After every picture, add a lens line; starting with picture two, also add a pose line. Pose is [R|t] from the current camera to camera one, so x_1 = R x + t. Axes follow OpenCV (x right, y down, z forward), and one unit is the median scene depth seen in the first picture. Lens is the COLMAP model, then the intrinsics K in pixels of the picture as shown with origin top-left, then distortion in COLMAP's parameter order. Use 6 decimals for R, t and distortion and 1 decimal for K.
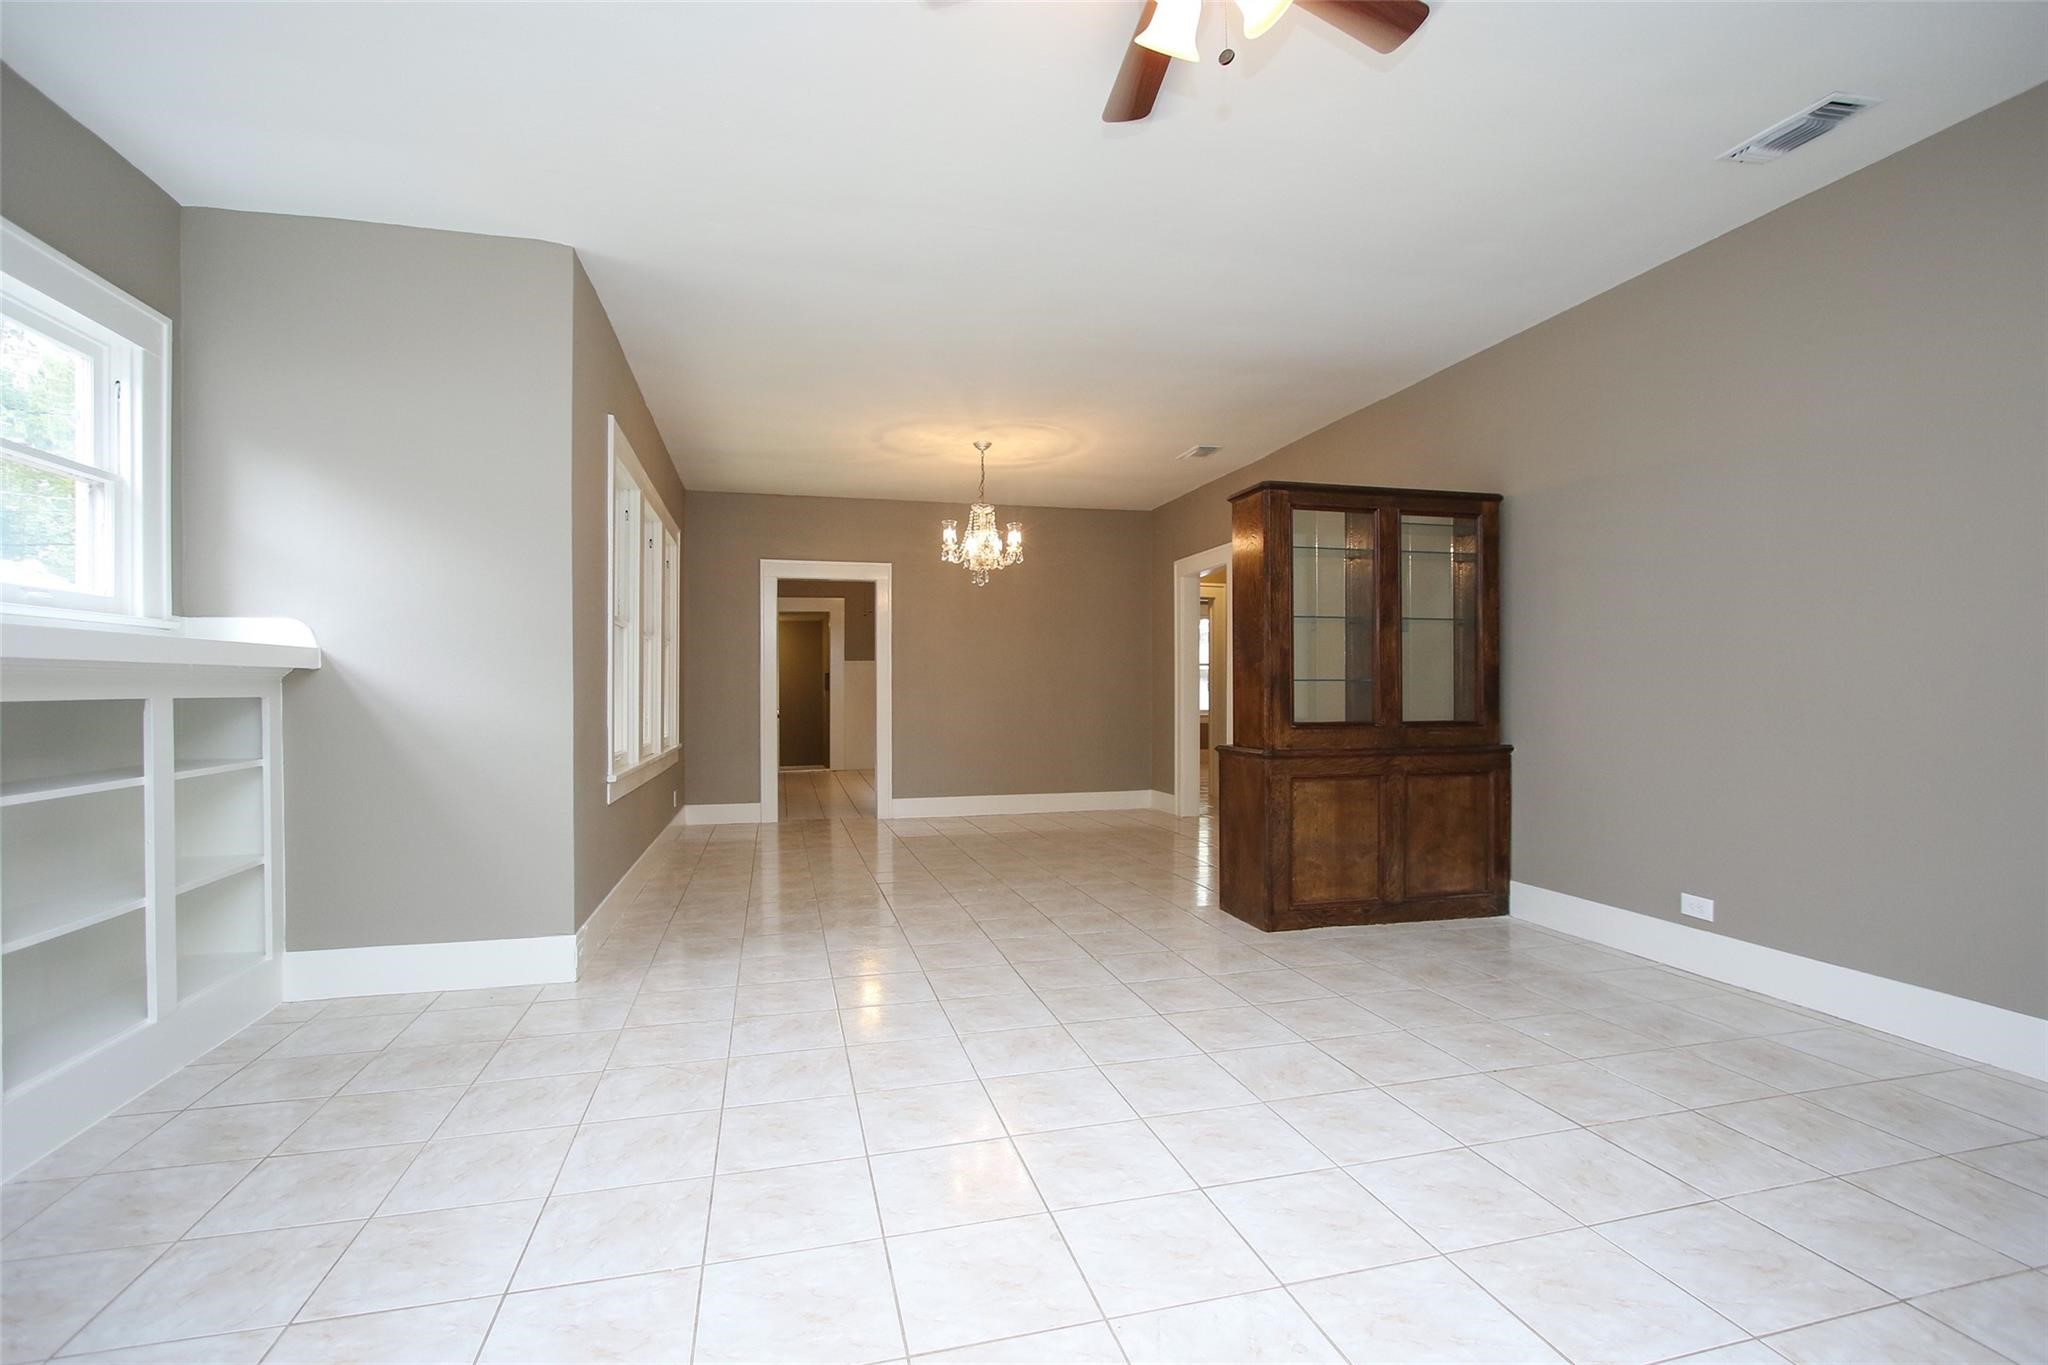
lens RADIAL K [[941.0, 0, 1022.1], [0, 941.0, 687.5], [0, 0, 1]] dist [-0.002475, 0.000551]
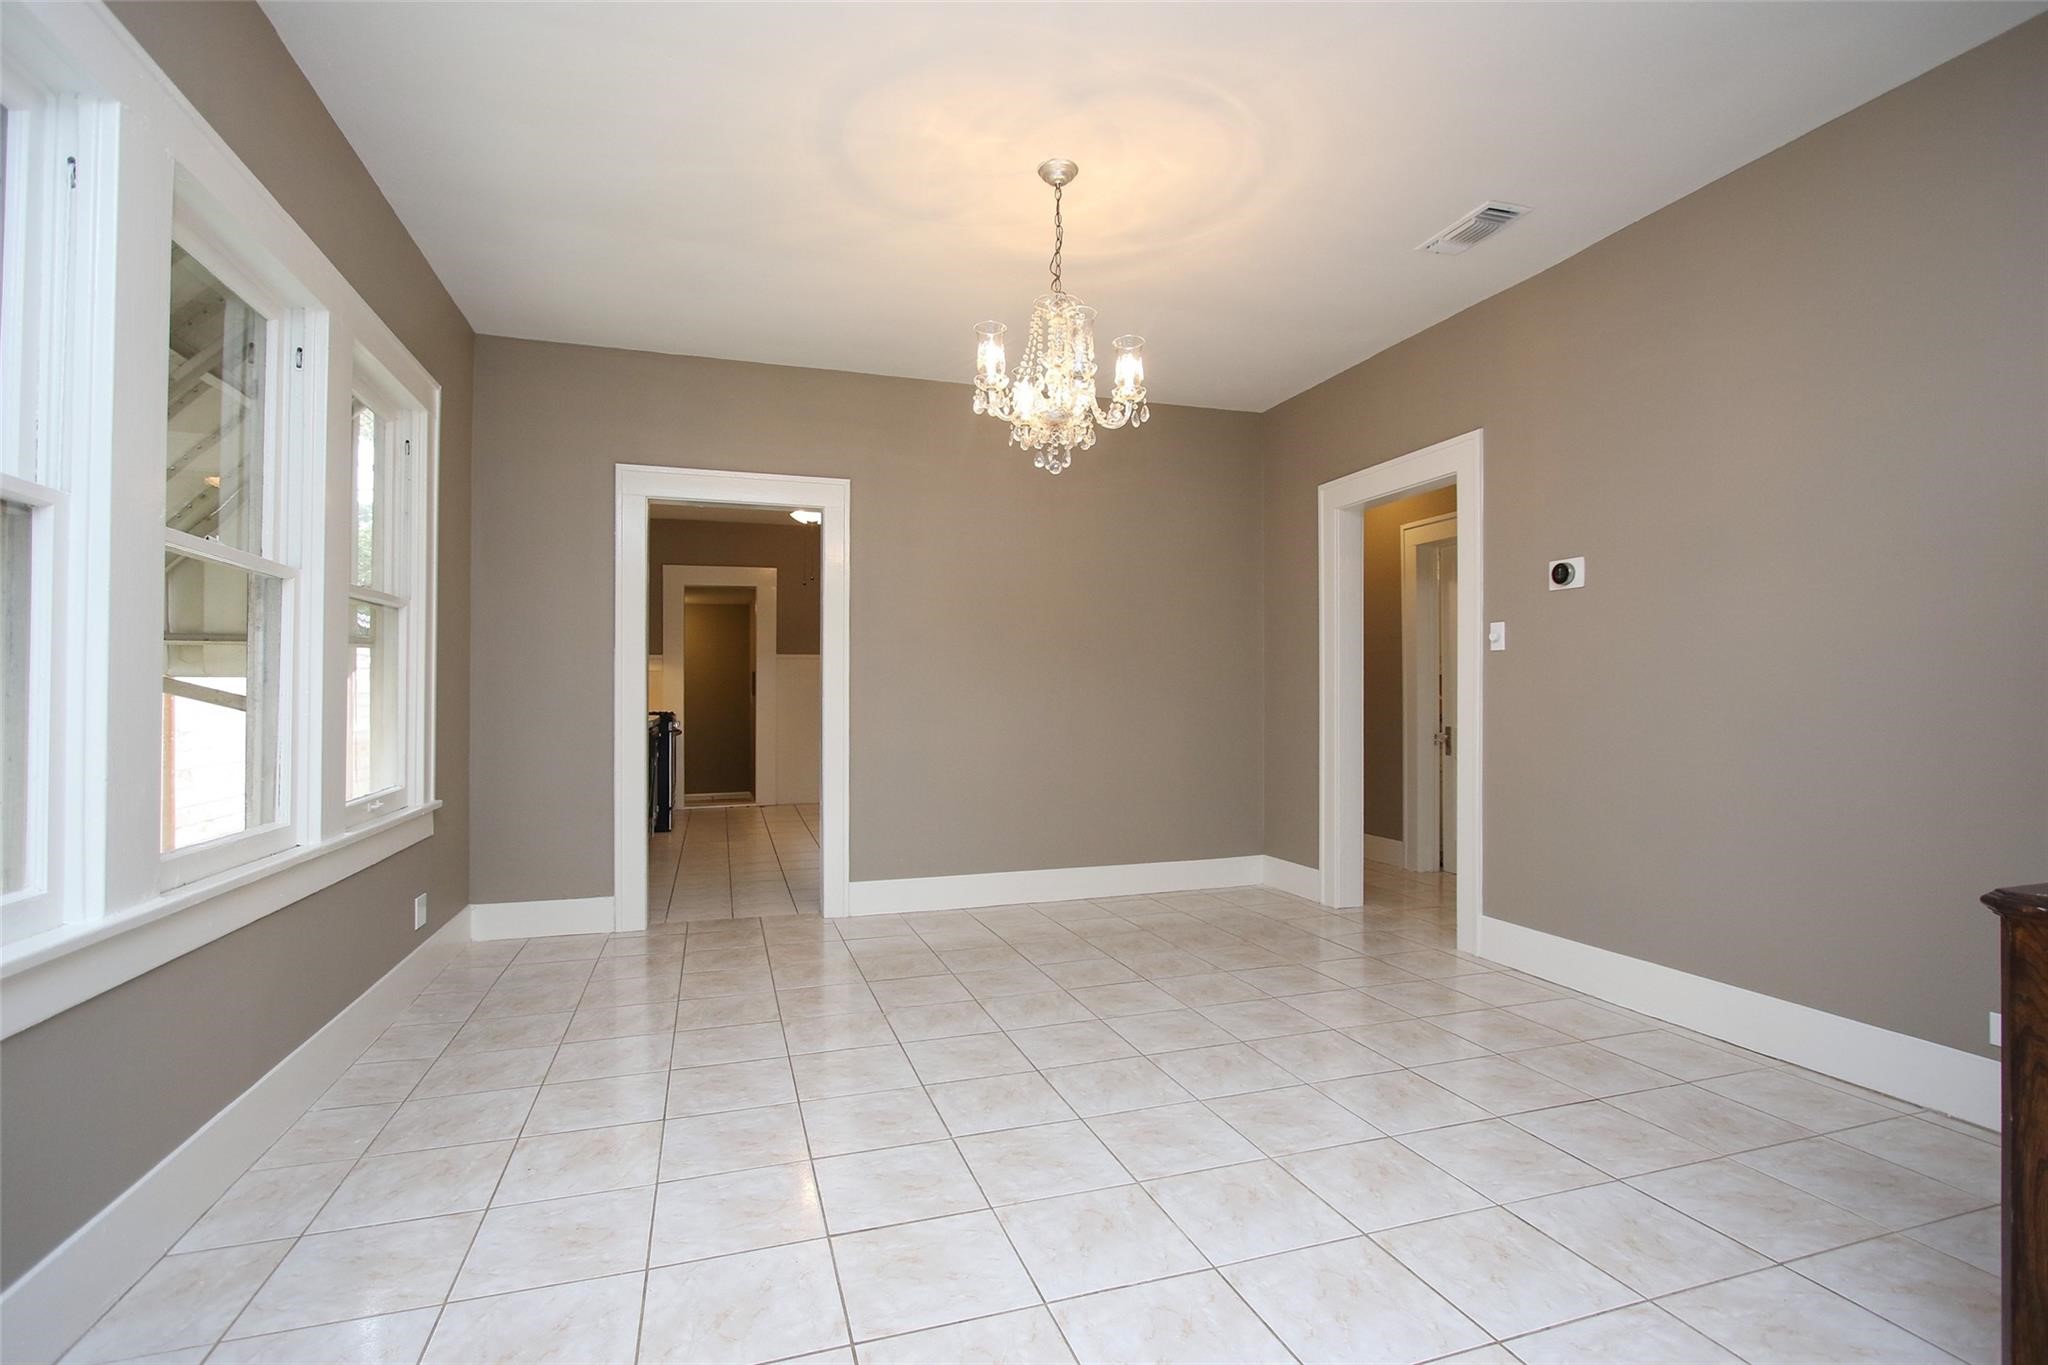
lens RADIAL K [[941.0, 0, 1027.3], [0, 941.0, 689.1], [0, 0, 1]] dist [-0.002475, 0.000551]
pose [[0.997909, 0.002856, 0.064570, -0.067355], [-0.002644, 0.999991, -0.003370, -0.000048], [-0.064579, 0.003192, 0.997907, 0.417310]]
